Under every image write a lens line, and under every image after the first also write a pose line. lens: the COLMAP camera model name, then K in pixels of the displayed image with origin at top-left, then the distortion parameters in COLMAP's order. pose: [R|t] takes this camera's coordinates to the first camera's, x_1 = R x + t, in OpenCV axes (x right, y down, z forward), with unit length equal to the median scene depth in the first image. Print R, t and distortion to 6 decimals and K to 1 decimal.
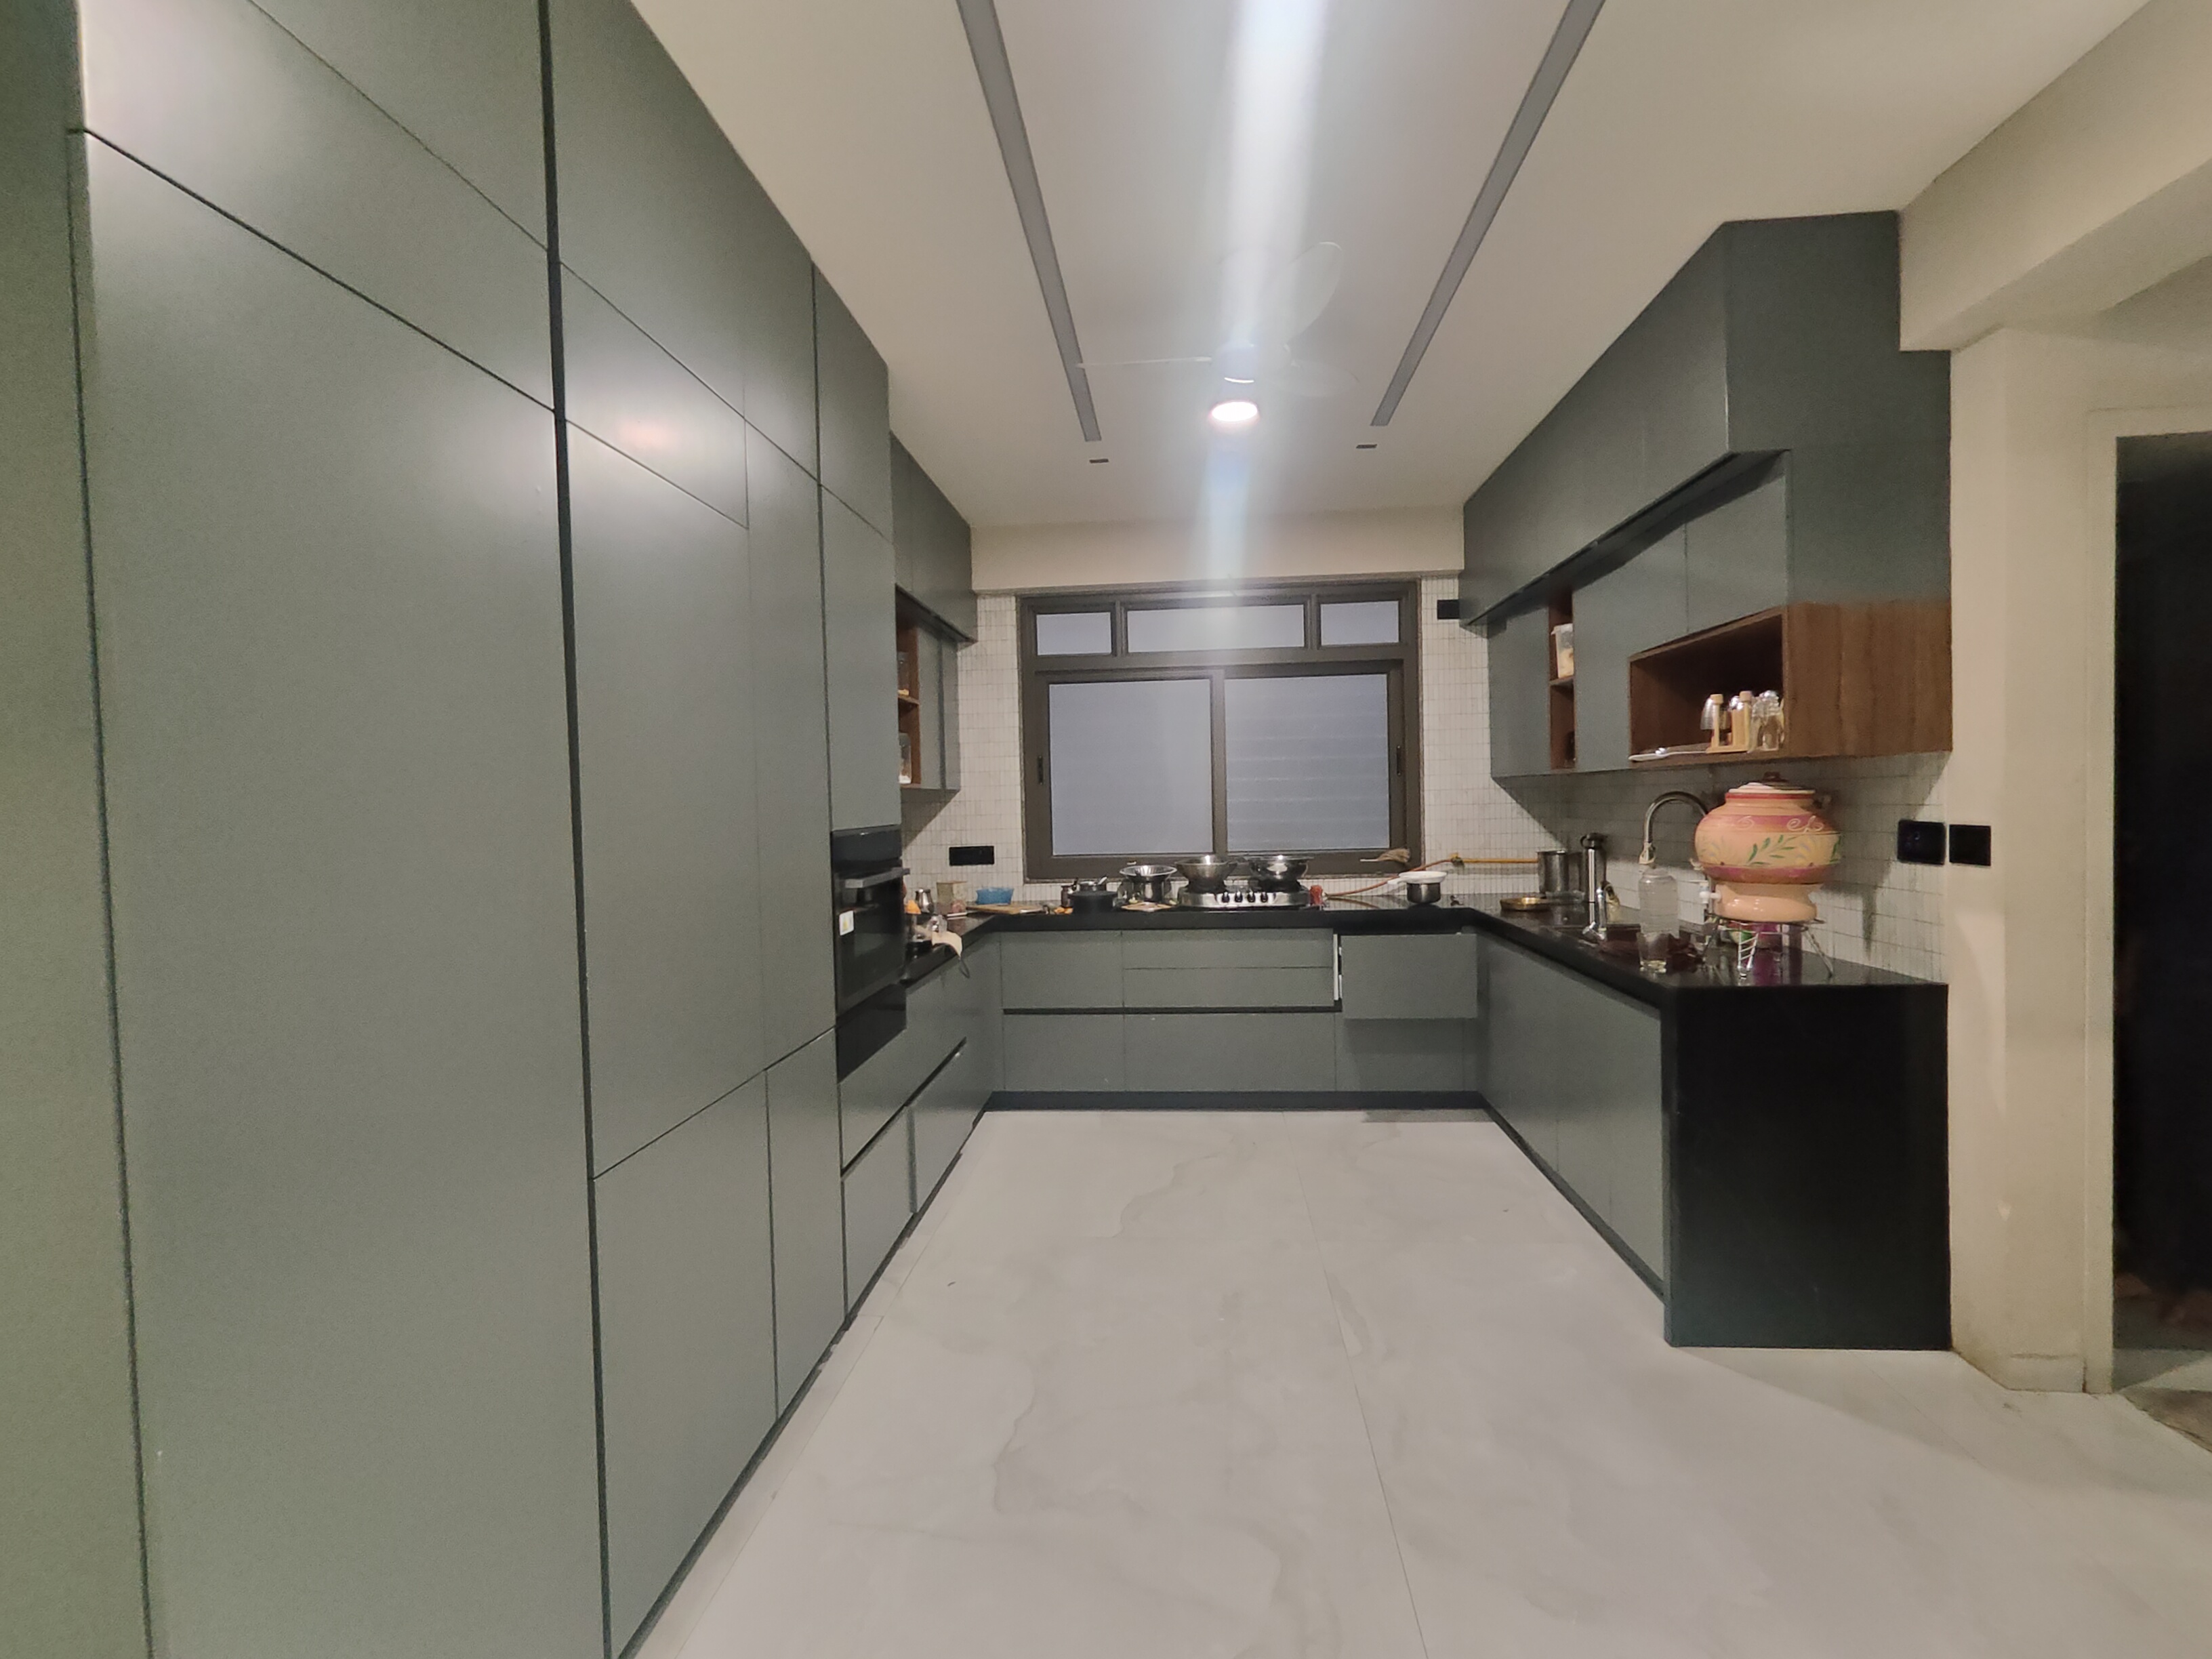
lens RADIAL K [[1014.9, 0, 1112.1], [0, 1014.9, 828.4], [0, 0, 1]] dist [-0.003392, 0.001608]
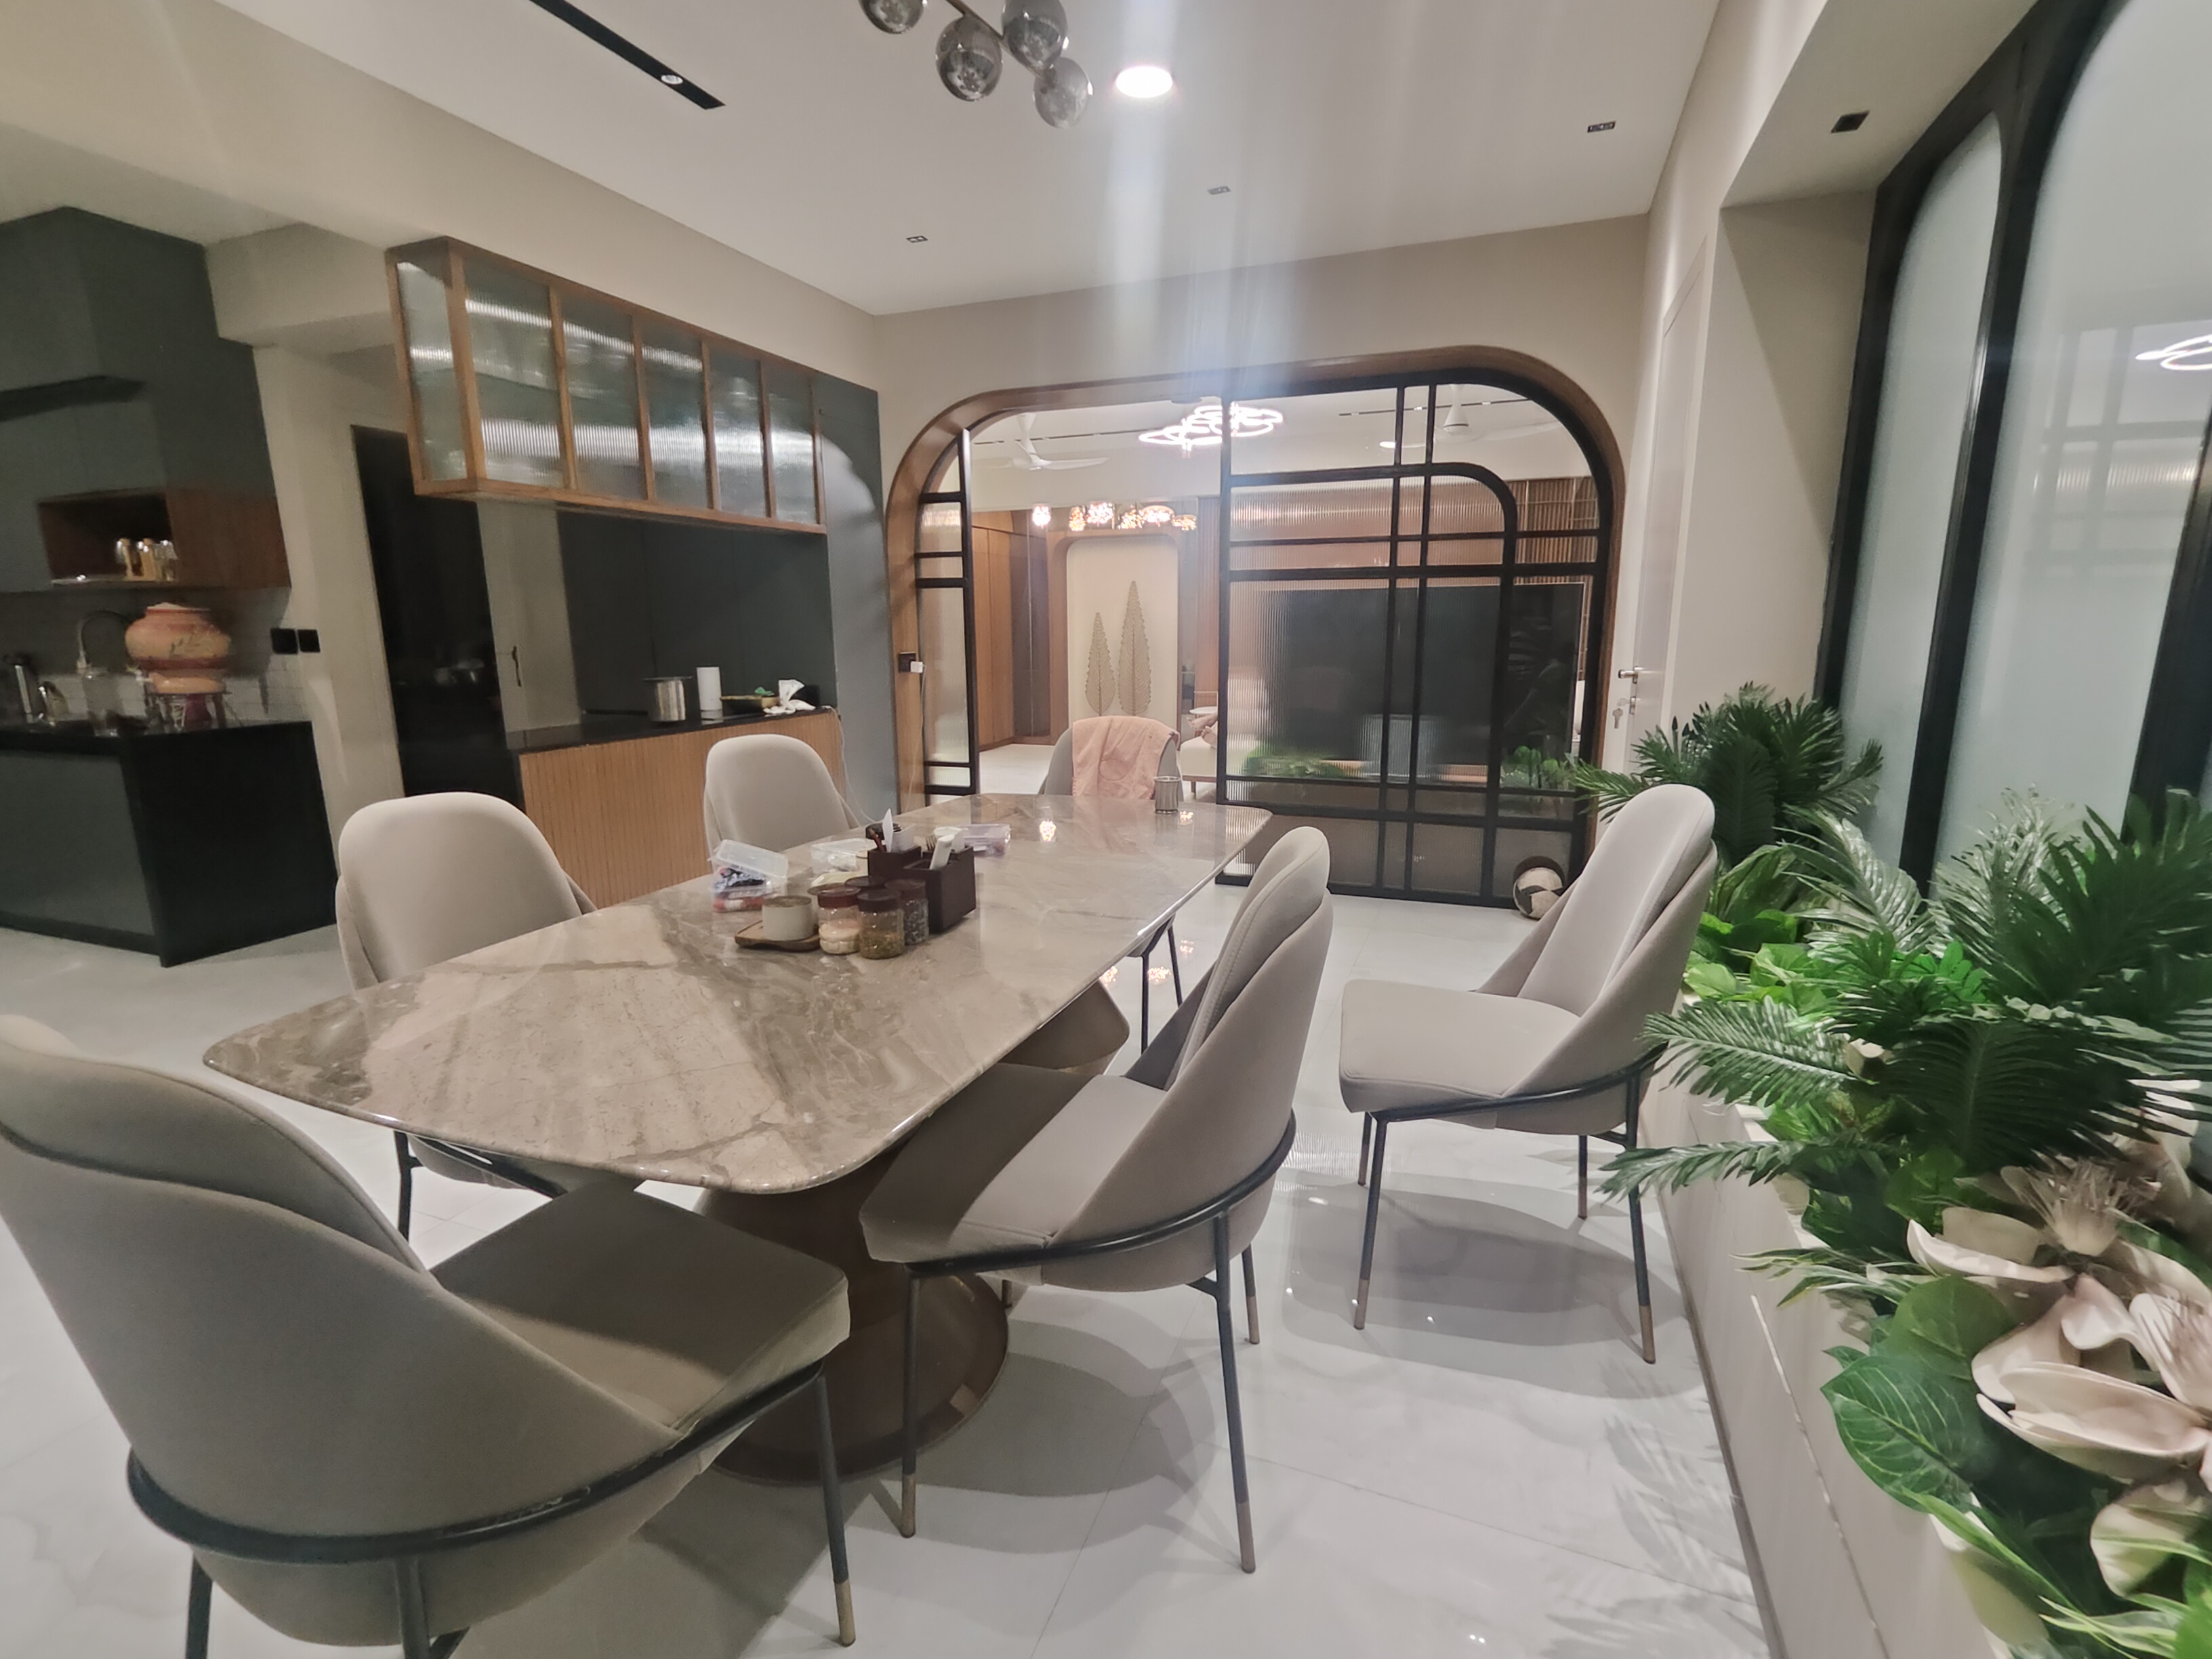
lens RADIAL K [[1015.2, 0, 1106.3], [0, 1015.2, 819.8], [0, 0, 1]] dist [0.001529, 0.000971]
pose [[0.286199, -0.159883, 0.944737, -0.278342], [0.031506, 0.987017, 0.157493, 0.049825], [-0.957652, -0.015309, 0.287520, -0.485740]]
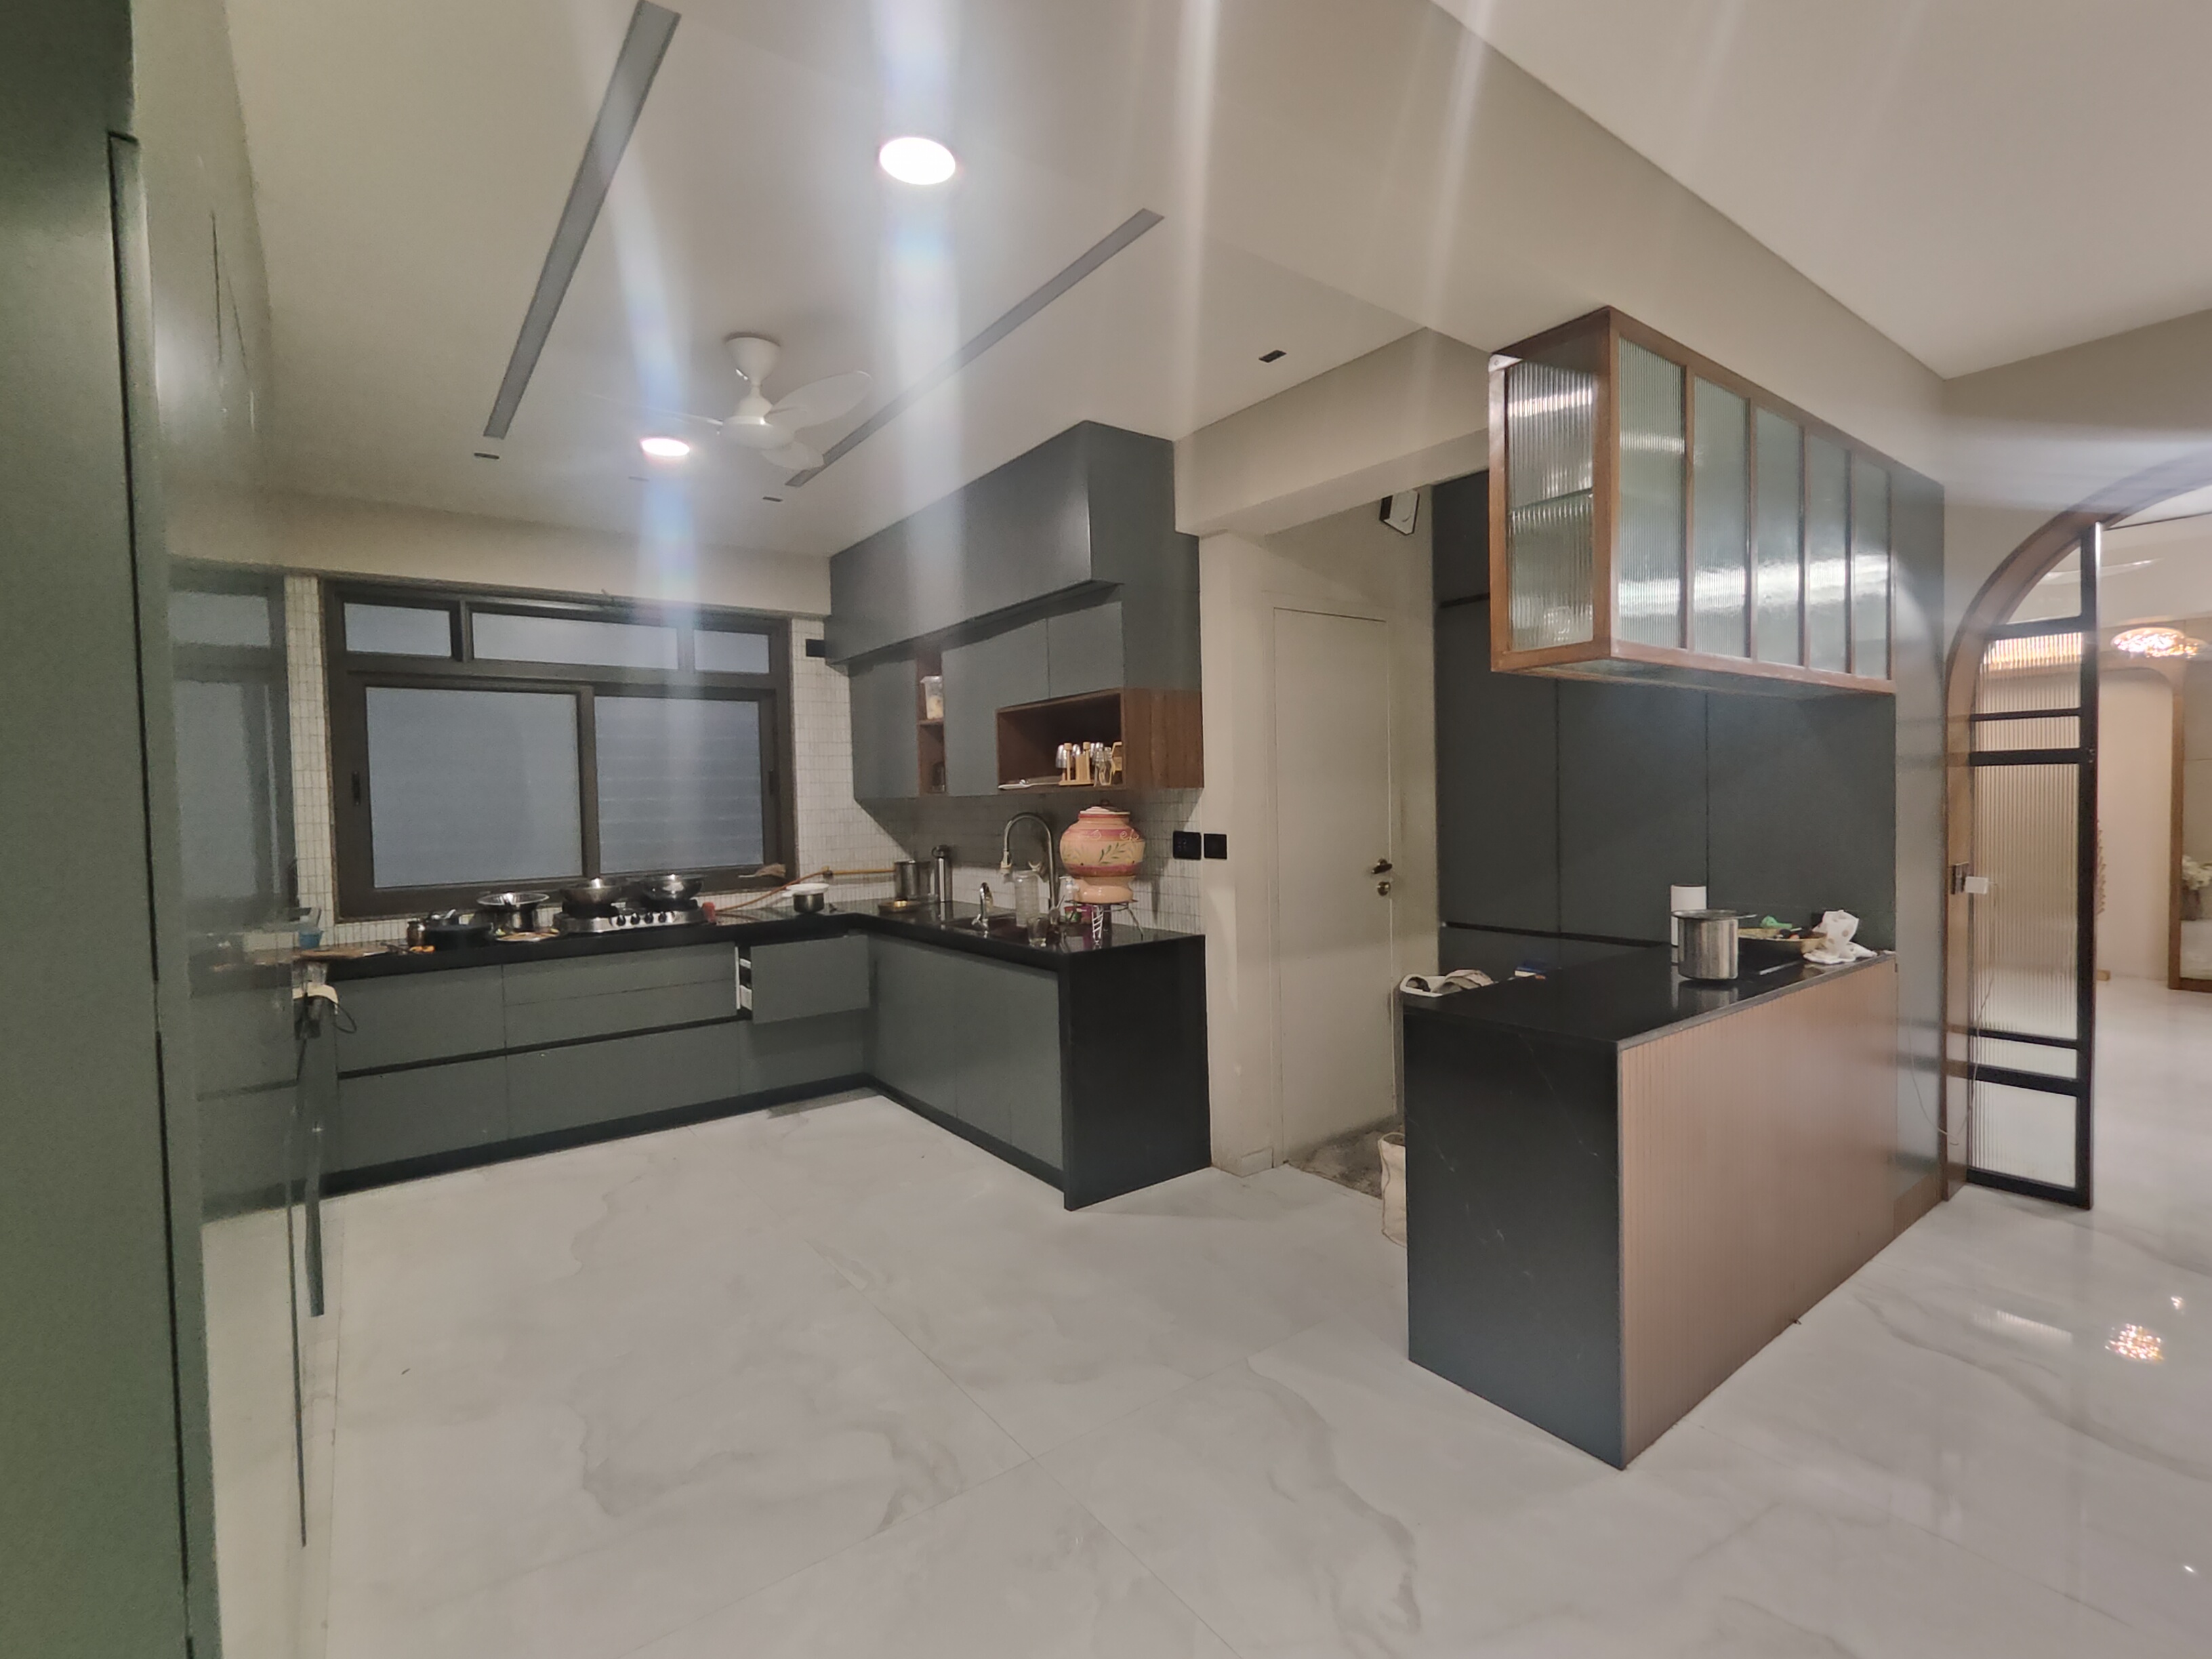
lens RADIAL K [[1014.9, 0, 1112.1], [0, 1014.9, 828.4], [0, 0, 1]] dist [-0.003392, 0.001608]
pose [[0.751051, -0.014500, 0.660085, -0.188213], [0.024723, 0.999675, -0.006171, -0.003325], [-0.659782, 0.020954, 0.751165, -0.057390]]
